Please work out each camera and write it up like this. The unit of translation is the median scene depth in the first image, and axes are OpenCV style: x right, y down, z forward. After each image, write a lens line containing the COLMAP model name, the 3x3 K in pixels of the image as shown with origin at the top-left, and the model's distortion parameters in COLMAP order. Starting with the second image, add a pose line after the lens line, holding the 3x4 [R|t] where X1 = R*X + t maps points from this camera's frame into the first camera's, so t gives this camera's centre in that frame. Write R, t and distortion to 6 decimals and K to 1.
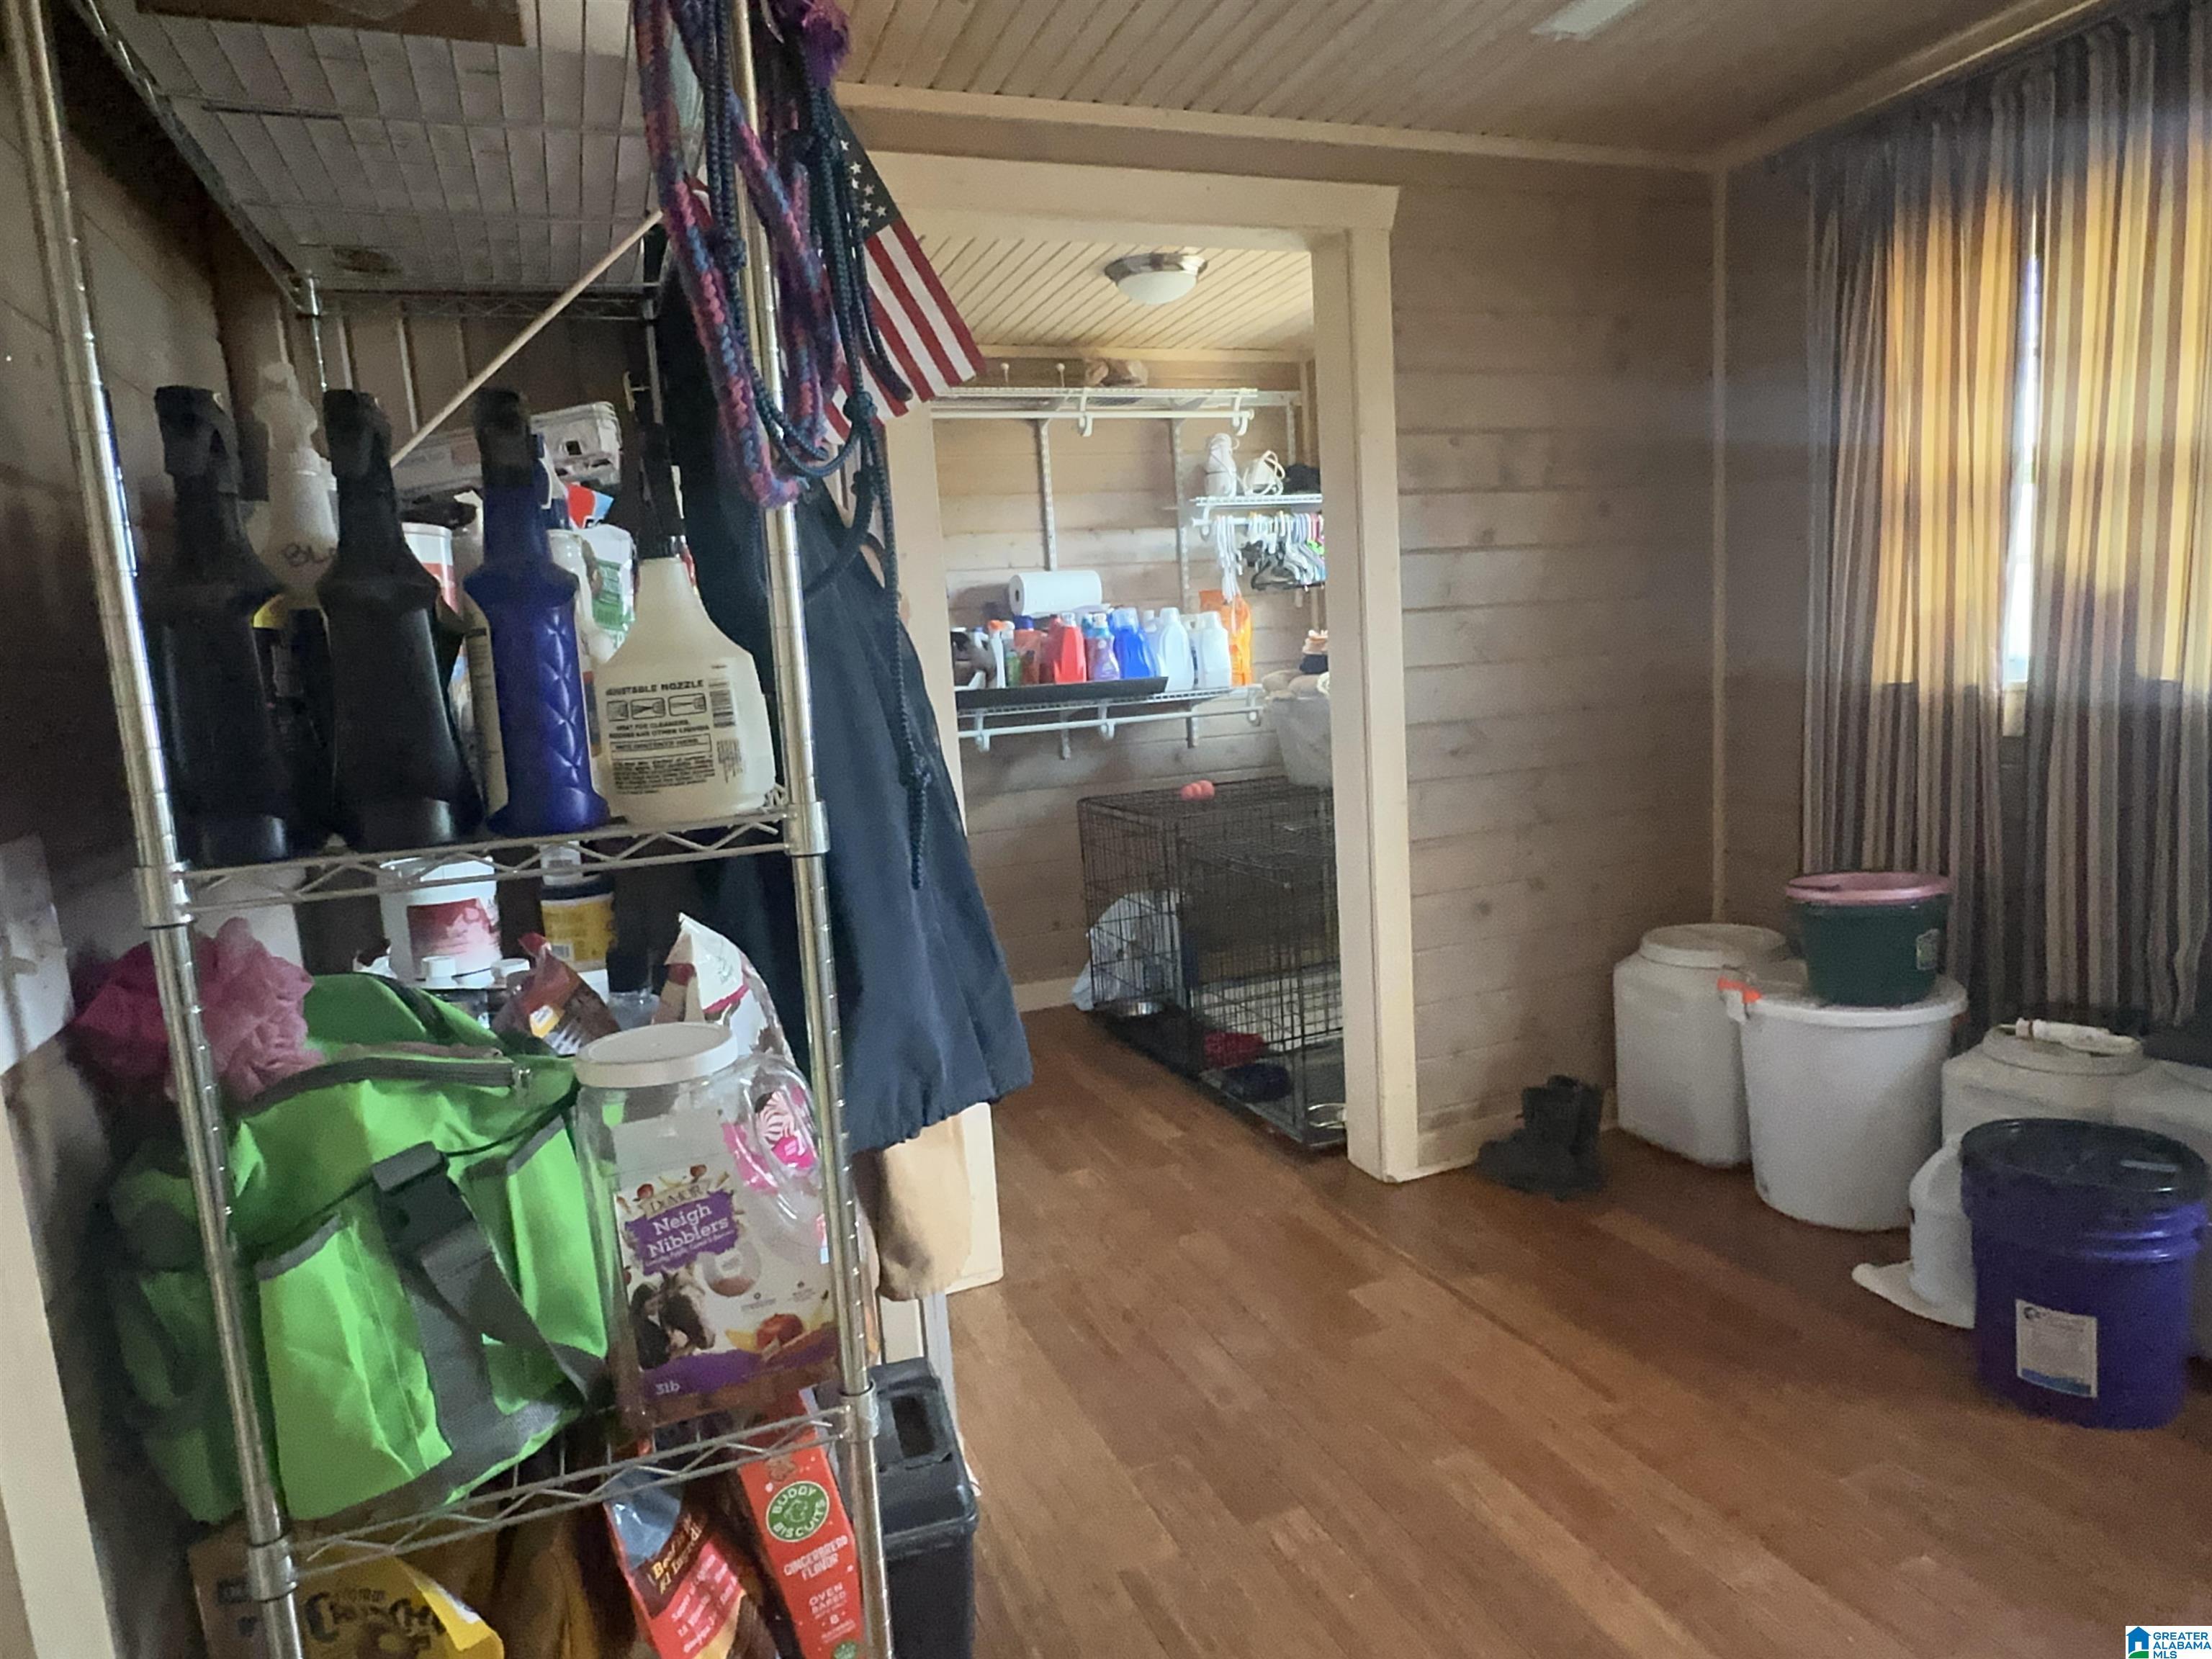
lens RADIAL K [[1354.7, 0, 1104.7], [0, 1354.7, 834.2], [0, 0, 1]] dist [0.002878, 0.001490]
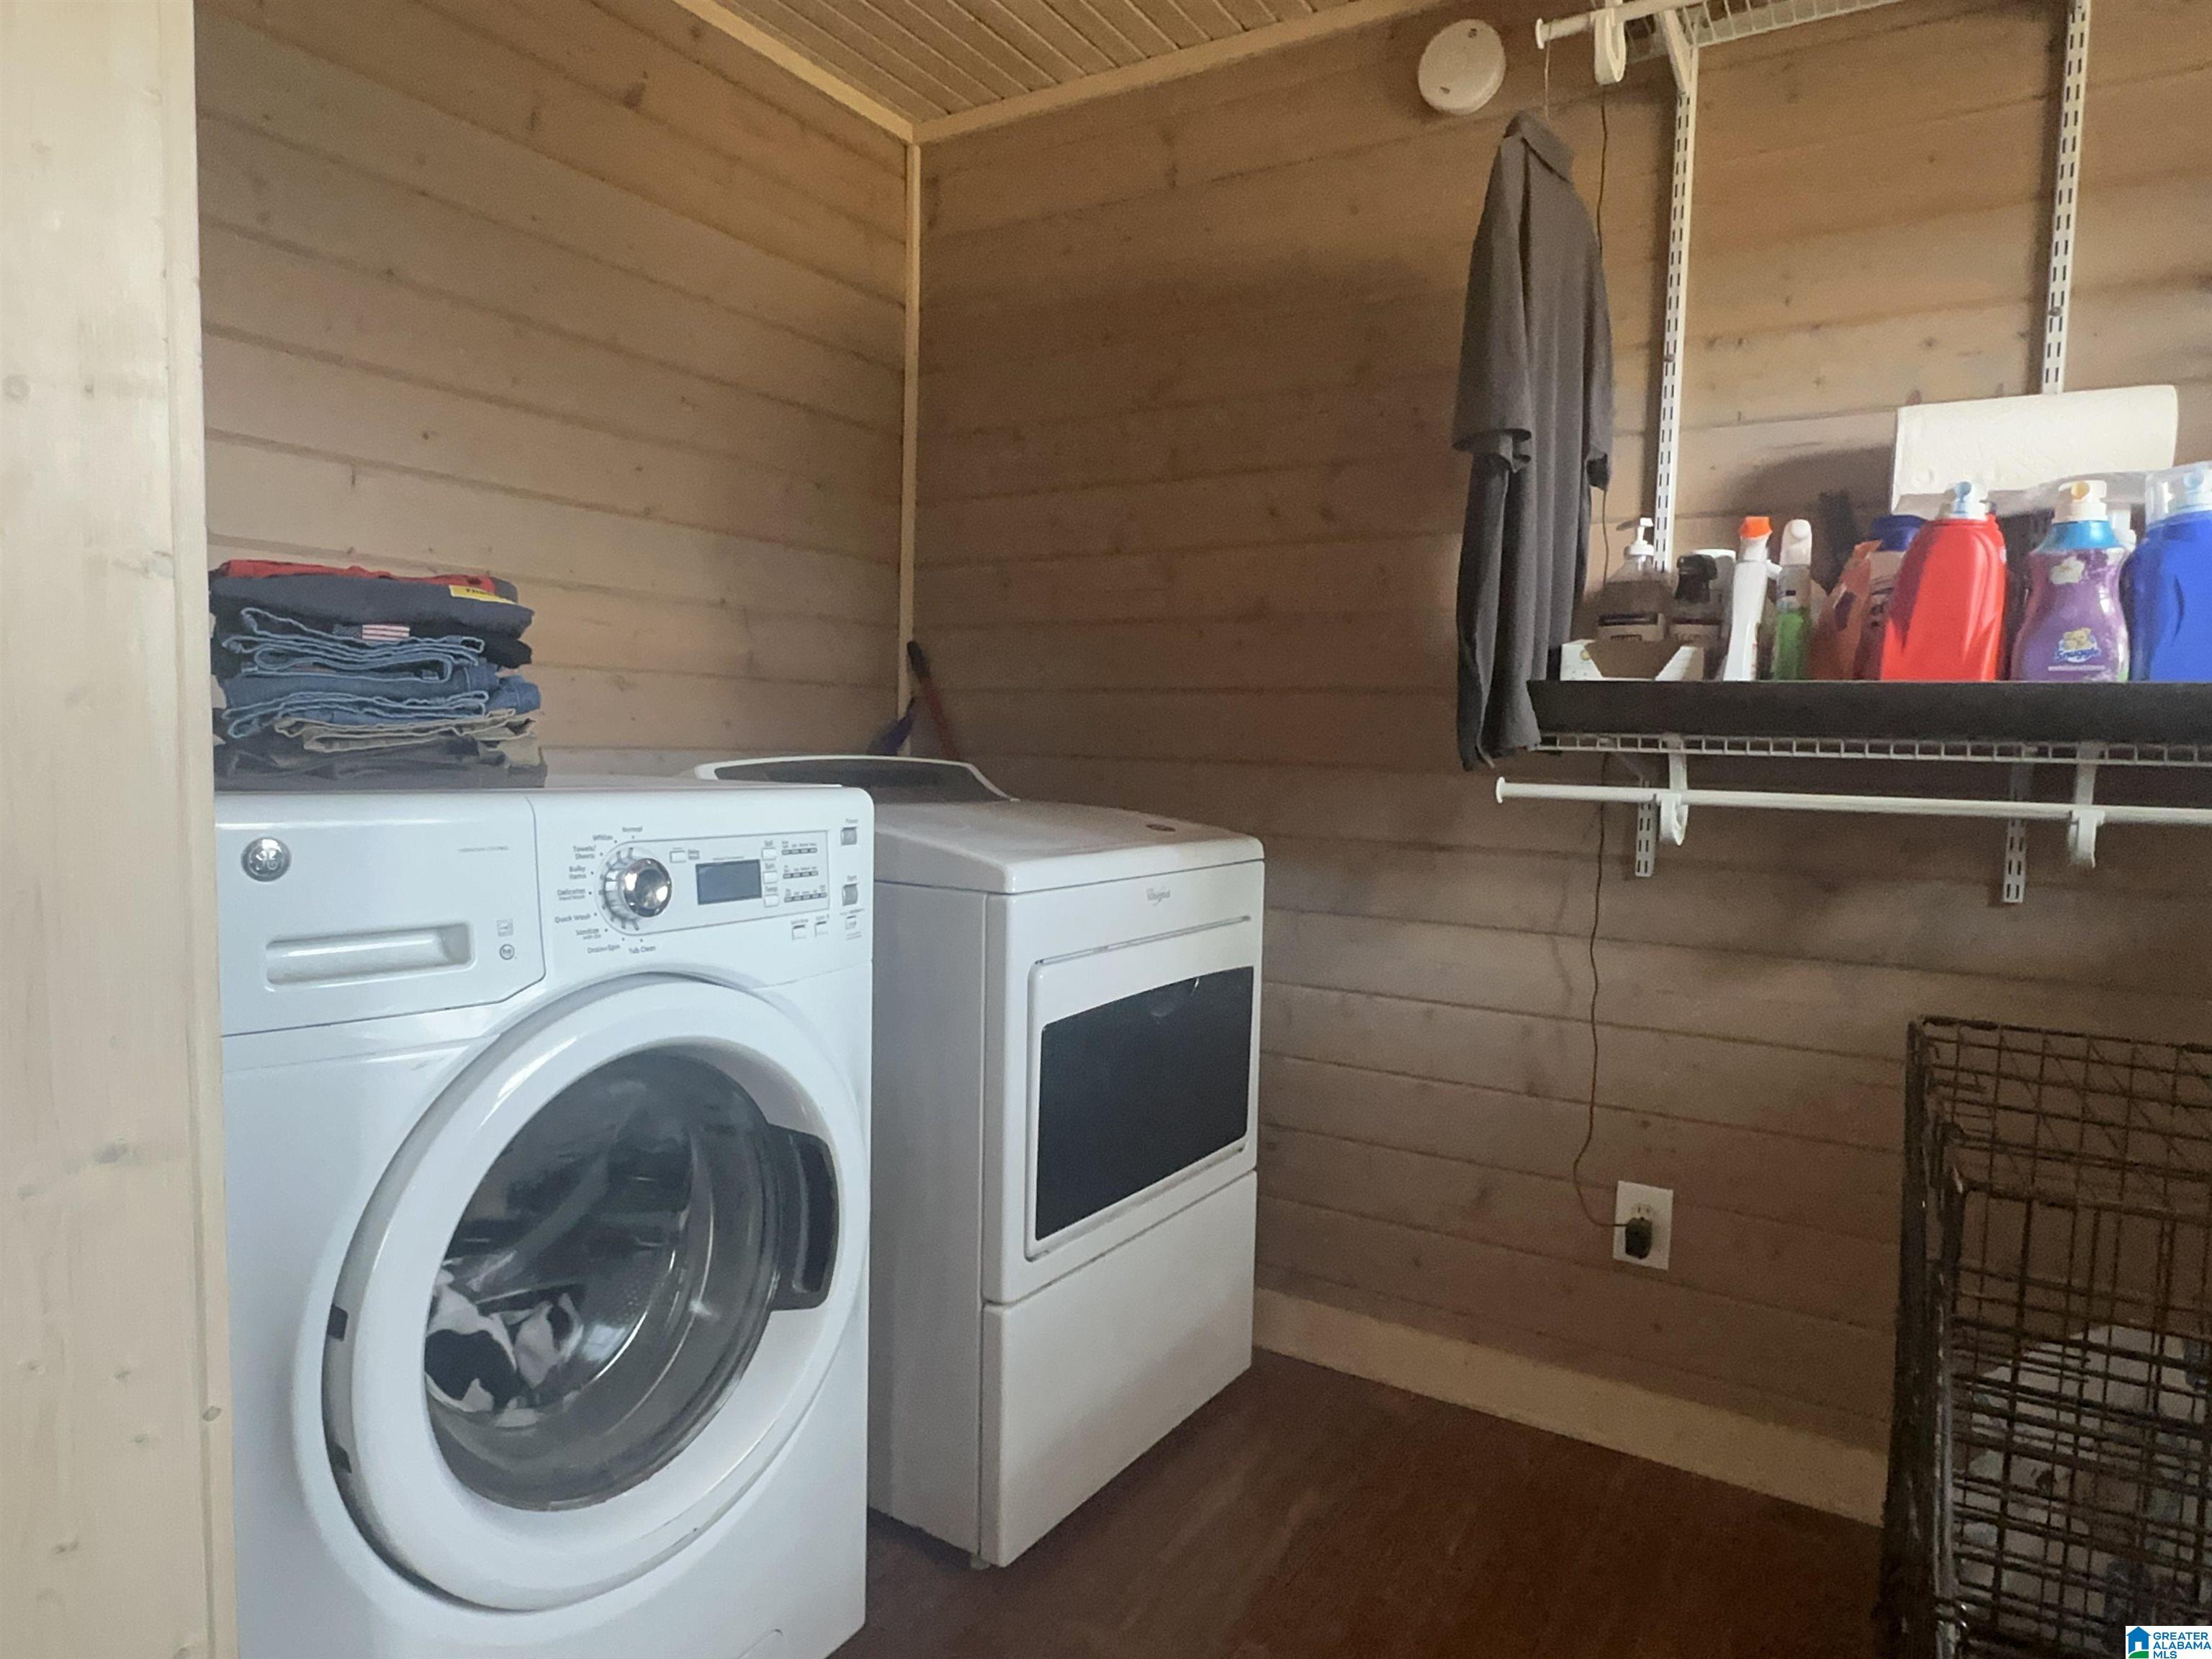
lens RADIAL K [[1354.7, 0, 1106.0], [0, 1354.7, 837.4], [0, 0, 1]] dist [0.002878, 0.001490]
pose [[0.594242, 0.131482, -0.793467, 0.123380], [-0.176473, 0.983822, 0.030861, -0.043471], [0.784687, 0.121686, 0.607831, 0.598414]]
